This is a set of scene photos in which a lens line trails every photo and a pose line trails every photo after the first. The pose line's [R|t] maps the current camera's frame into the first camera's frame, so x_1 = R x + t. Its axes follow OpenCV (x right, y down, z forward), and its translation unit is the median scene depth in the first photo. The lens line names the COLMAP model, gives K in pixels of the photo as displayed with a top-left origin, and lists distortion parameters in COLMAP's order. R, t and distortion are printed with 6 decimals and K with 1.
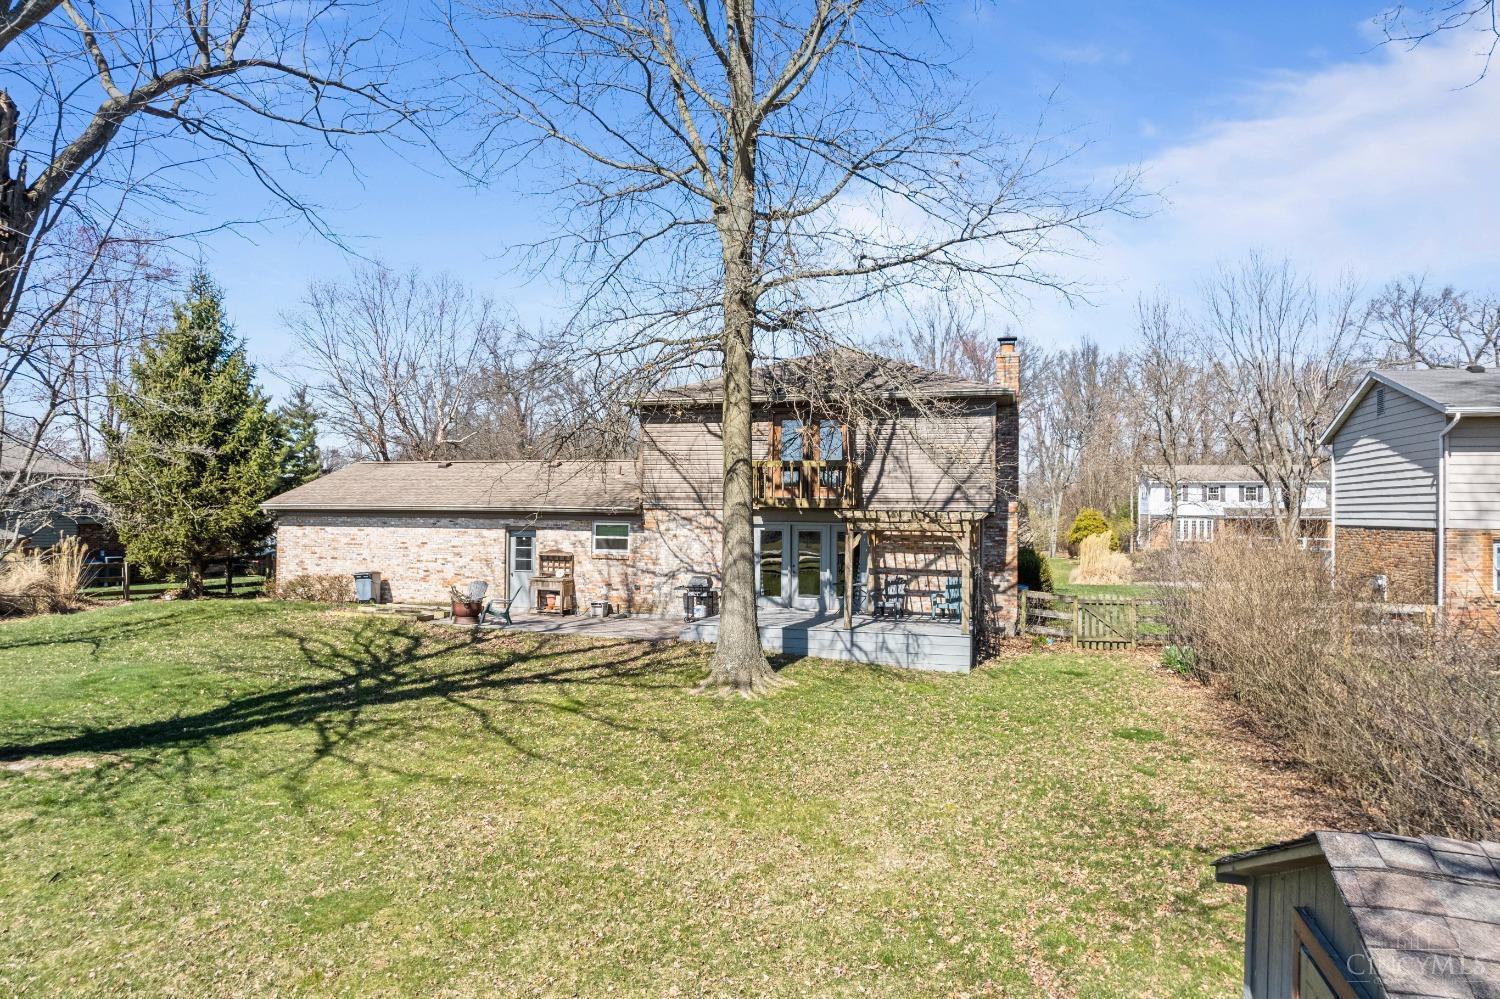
lens RADIAL K [[955.3, 0, 753.3], [0, 955.3, 469.0], [0, 0, 1]] dist [0.004553, 0.002226]
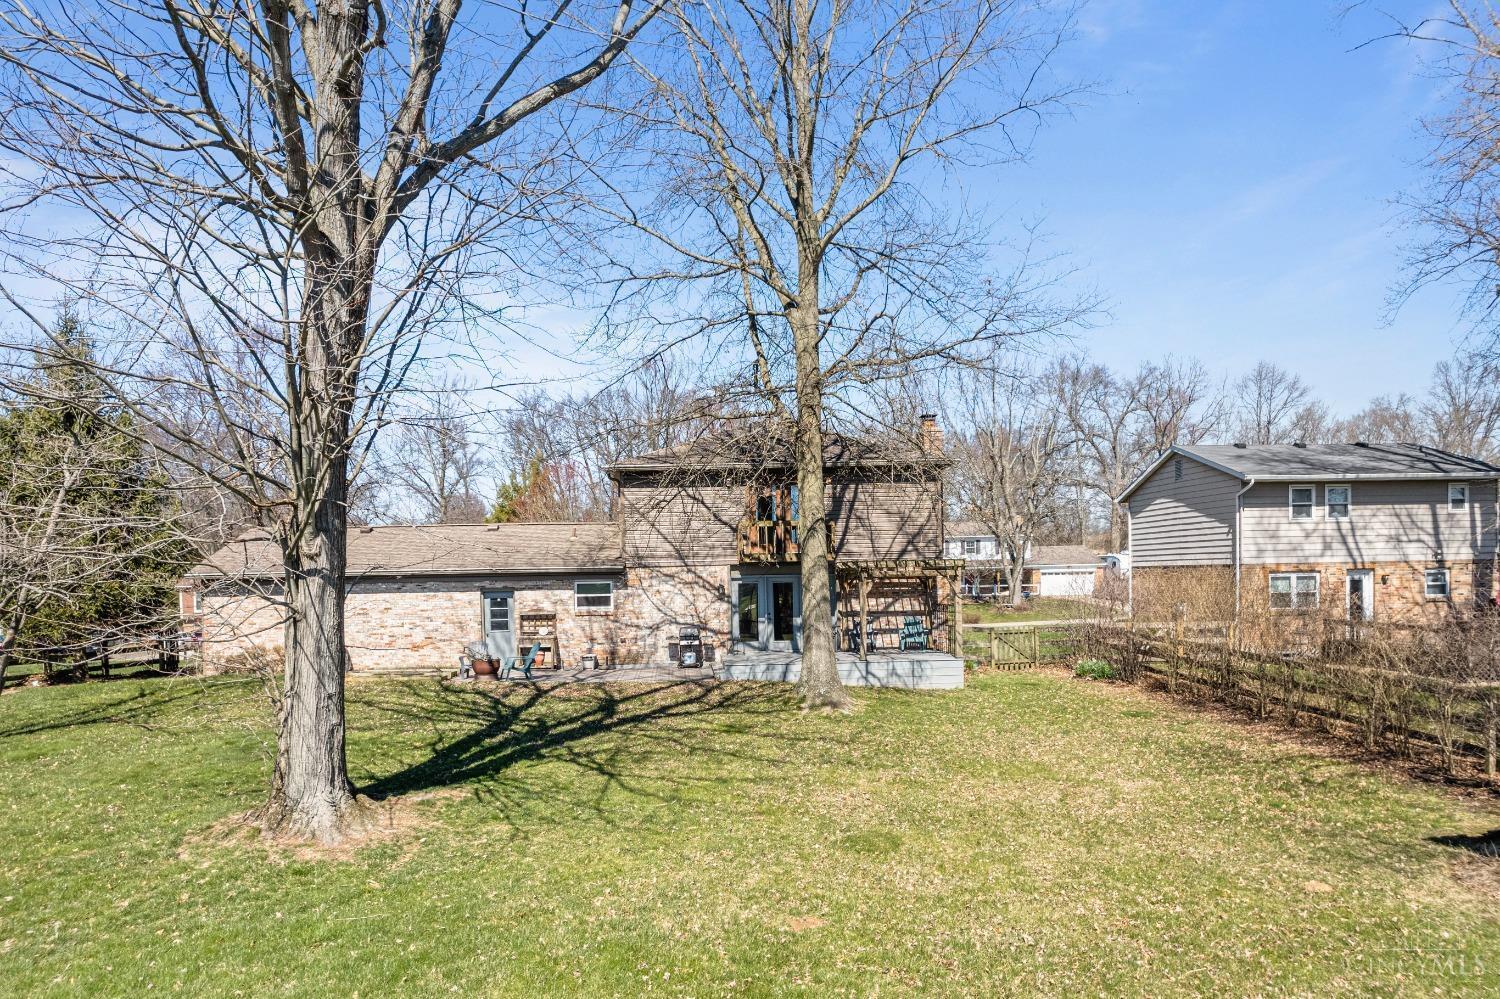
lens RADIAL K [[981.9, 0, 752.0], [0, 981.9, 579.2], [0, 0, 1]] dist [0.004017, 0.002735]
pose [[0.951640, -0.031050, 0.305641, -0.323462], [0.016198, 0.998567, 0.051010, 0.000762], [-0.306787, -0.043592, 0.950779, -0.098328]]
